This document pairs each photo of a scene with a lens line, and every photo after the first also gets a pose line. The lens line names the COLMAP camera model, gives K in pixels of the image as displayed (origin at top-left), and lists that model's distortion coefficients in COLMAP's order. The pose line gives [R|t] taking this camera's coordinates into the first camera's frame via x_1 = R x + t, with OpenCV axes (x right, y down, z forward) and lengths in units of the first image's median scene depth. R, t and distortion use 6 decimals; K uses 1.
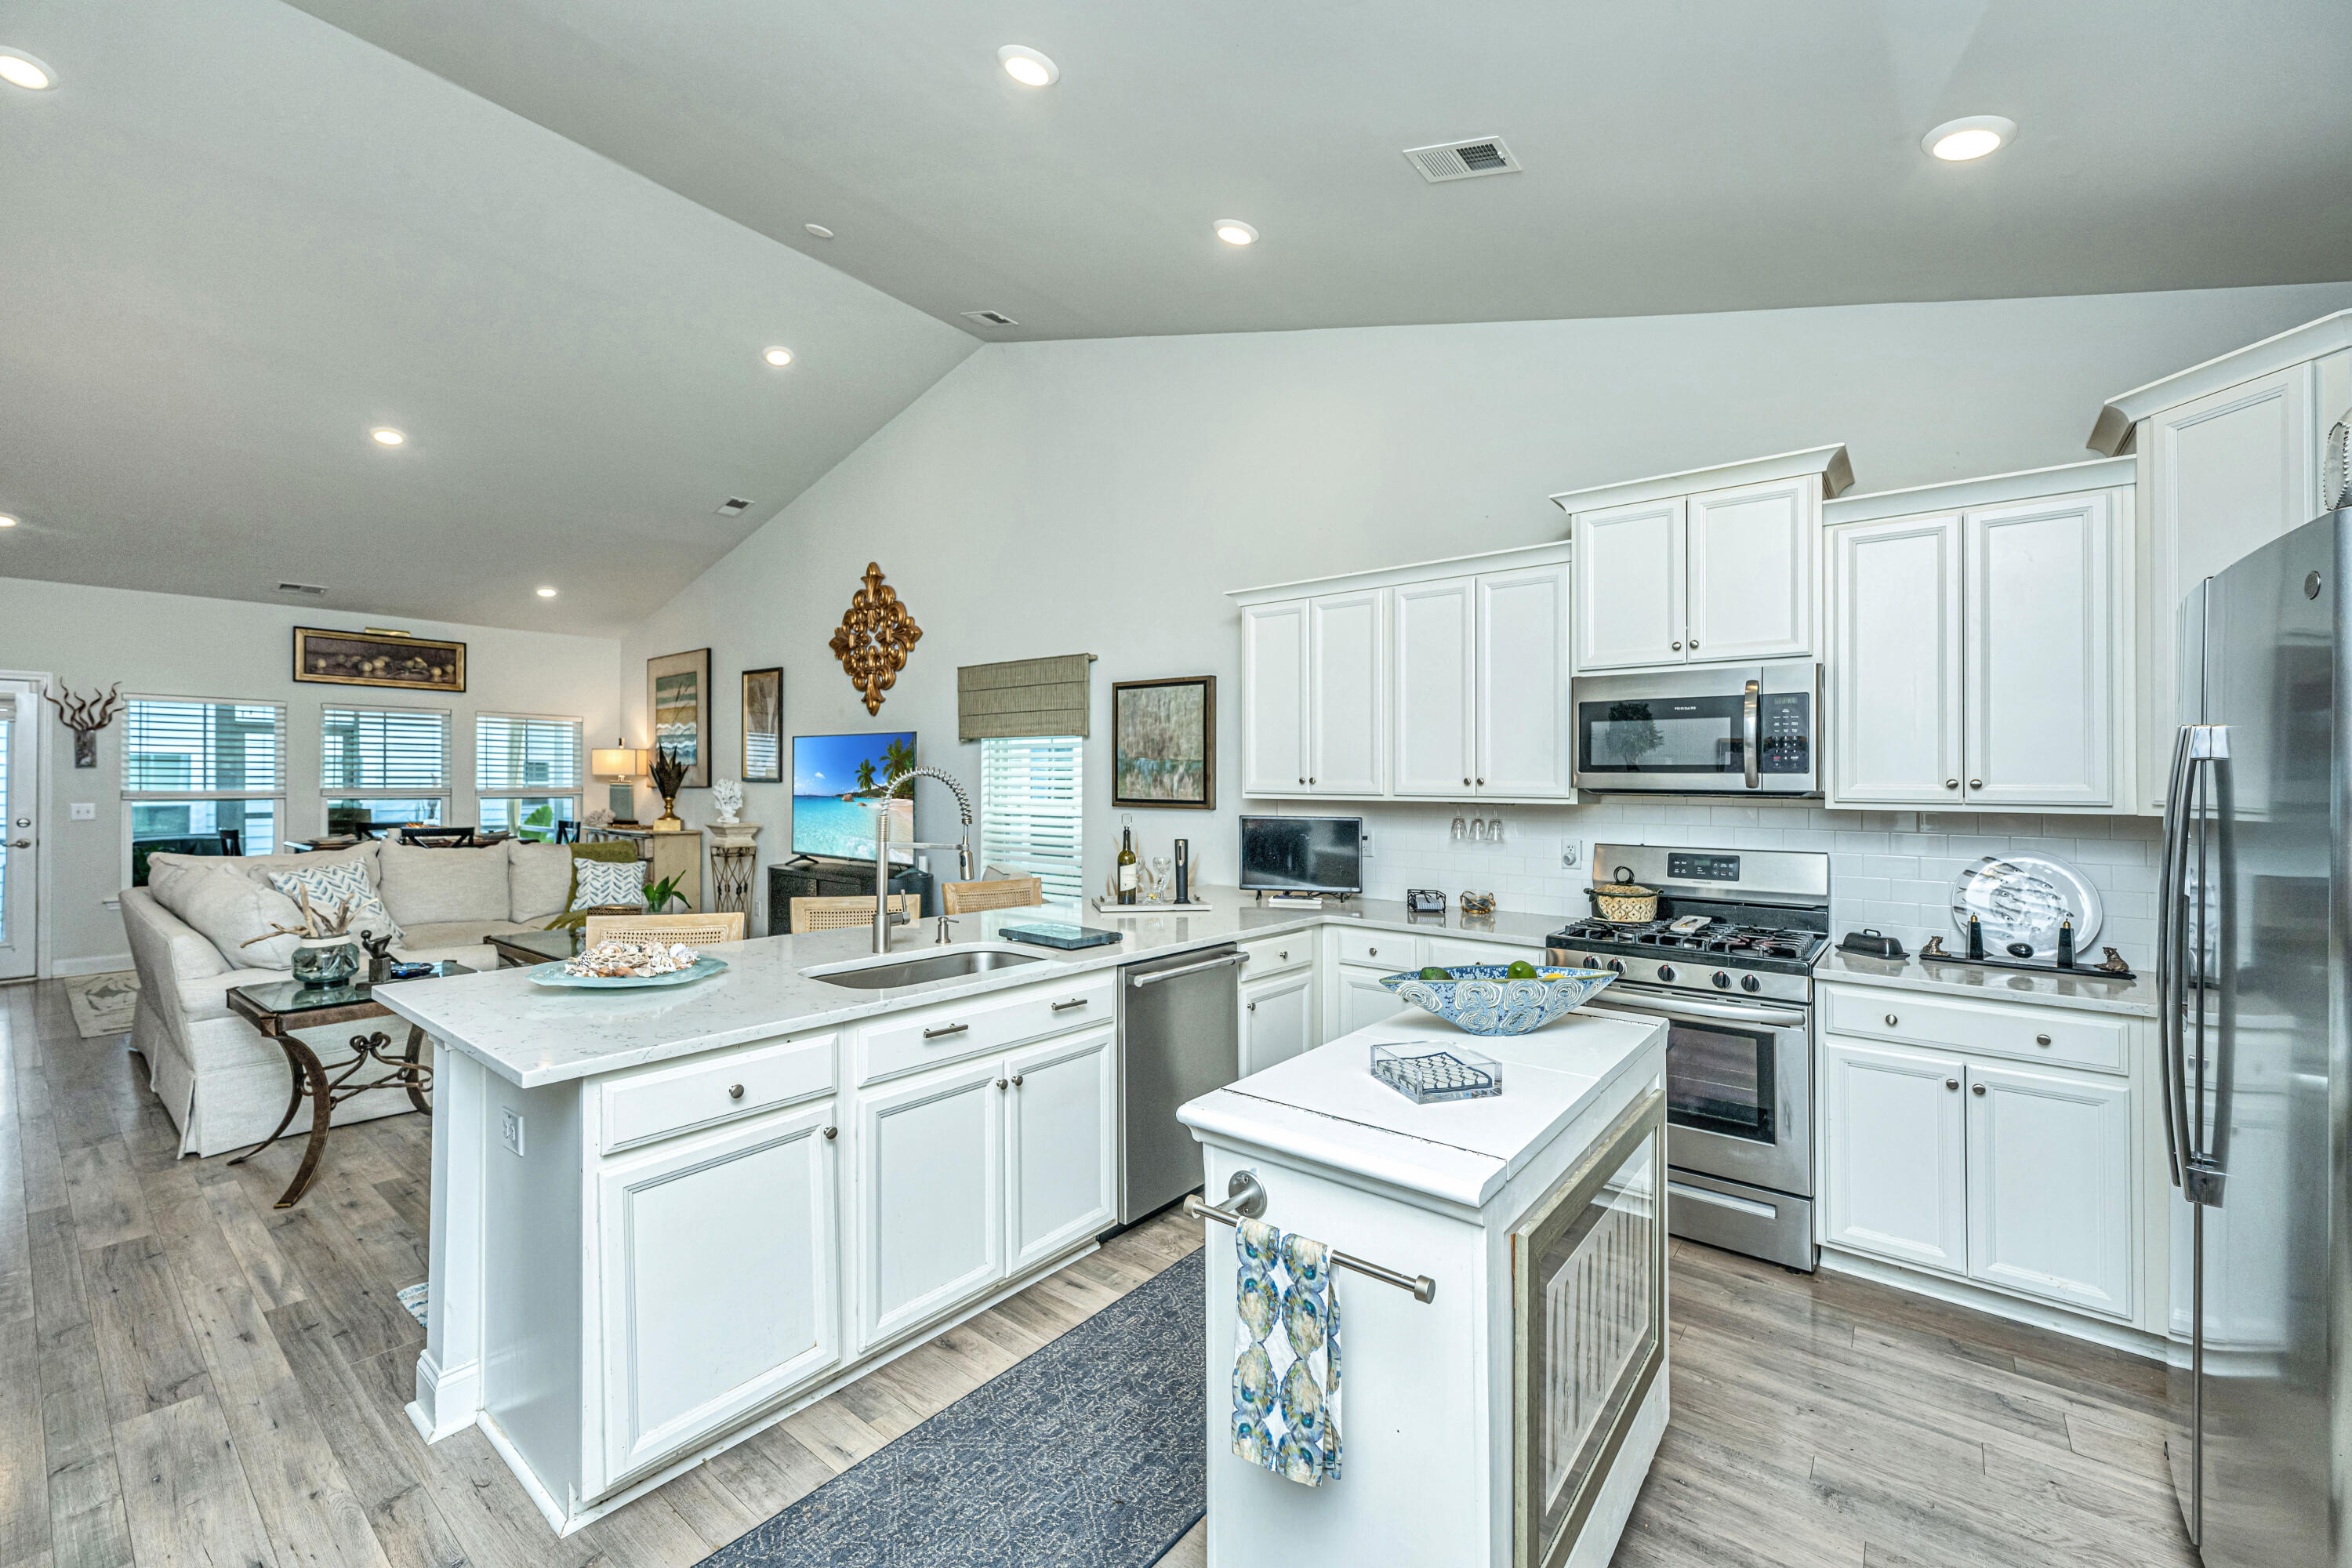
lens RADIAL K [[967.2, 0, 1150.3], [0, 967.2, 779.2], [0, 0, 1]] dist [-0.000510, -0.000419]
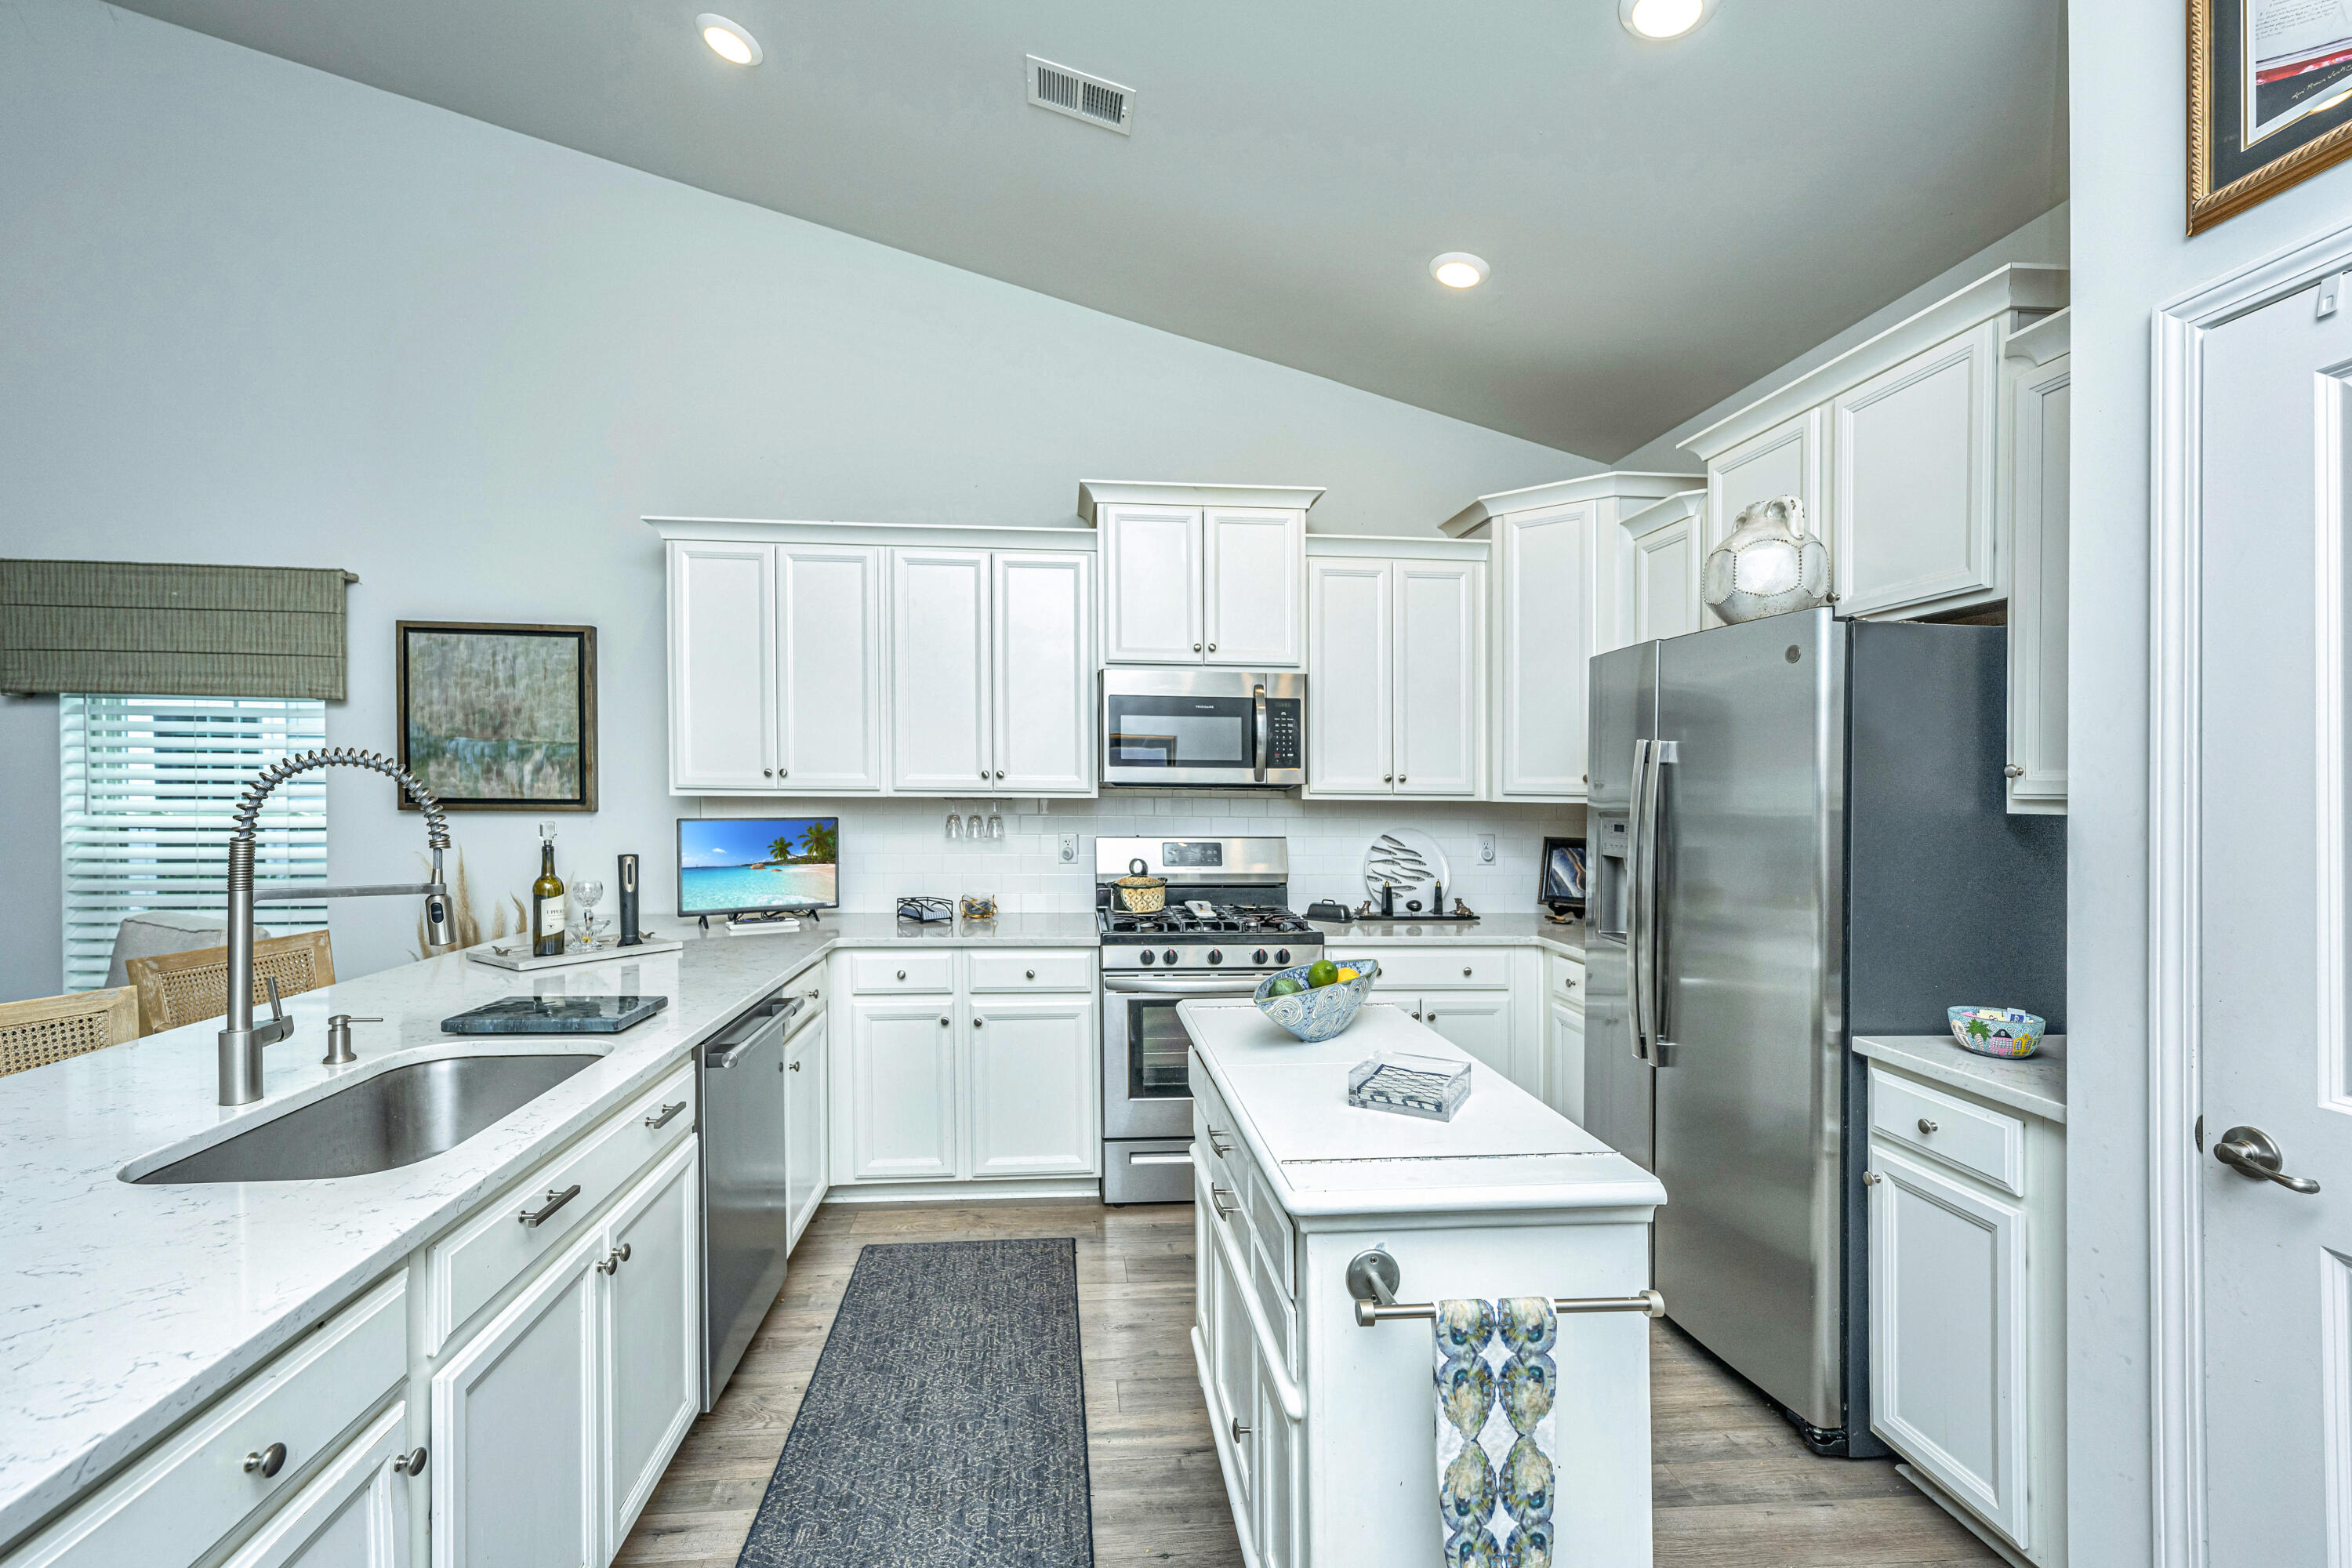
lens RADIAL K [[1040.5, 0, 1170.0], [0, 1040.5, 787.7], [0, 0, 1]] dist [0.005761, -0.000583]
pose [[0.706029, -0.007716, 0.708141, -0.168384], [-0.005696, 0.999846, 0.016573, -0.001768], [-0.708160, -0.015735, 0.705876, 0.127251]]
